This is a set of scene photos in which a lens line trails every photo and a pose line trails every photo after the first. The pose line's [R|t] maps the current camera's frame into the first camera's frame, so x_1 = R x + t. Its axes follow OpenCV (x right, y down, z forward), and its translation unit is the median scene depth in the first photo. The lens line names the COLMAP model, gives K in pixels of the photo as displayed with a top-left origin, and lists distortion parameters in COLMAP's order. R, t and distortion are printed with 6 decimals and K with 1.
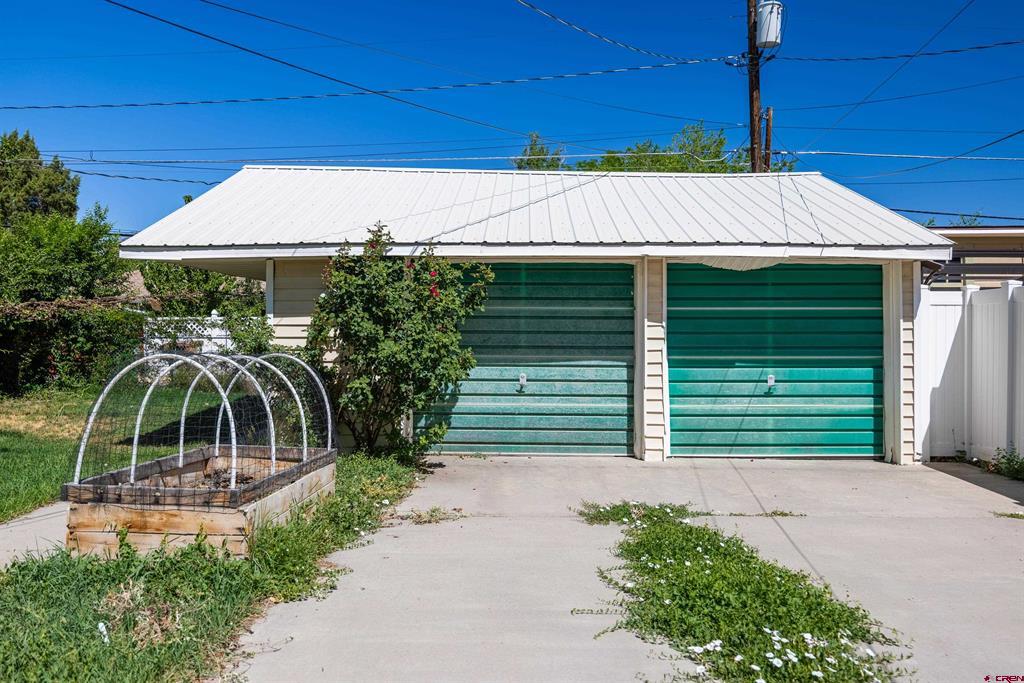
lens RADIAL K [[824.8, 0, 511.9], [0, 824.8, 342.0], [0, 0, 1]] dist [0.004622, 0.002474]
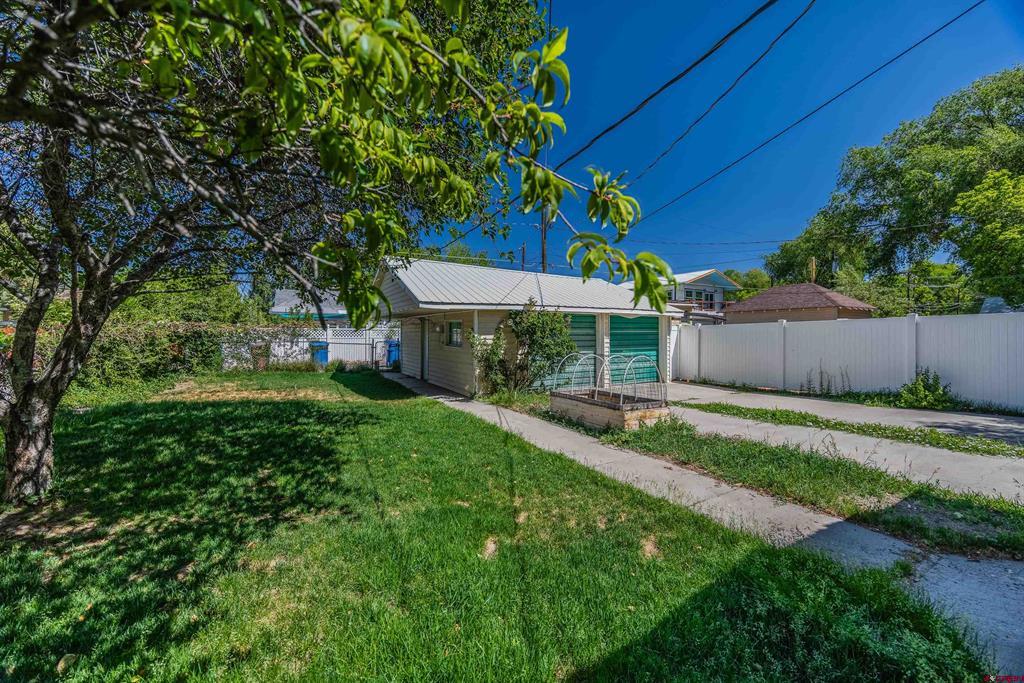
lens RADIAL K [[393.5, 0, 511.0], [0, 393.5, 339.2], [0, 0, 1]] dist [-0.006941, 0.000598]
pose [[0.869763, -0.008693, 0.493392, -0.738123], [0.006540, 0.999960, 0.006088, -0.025647], [-0.493426, -0.002068, 0.869785, 0.029016]]
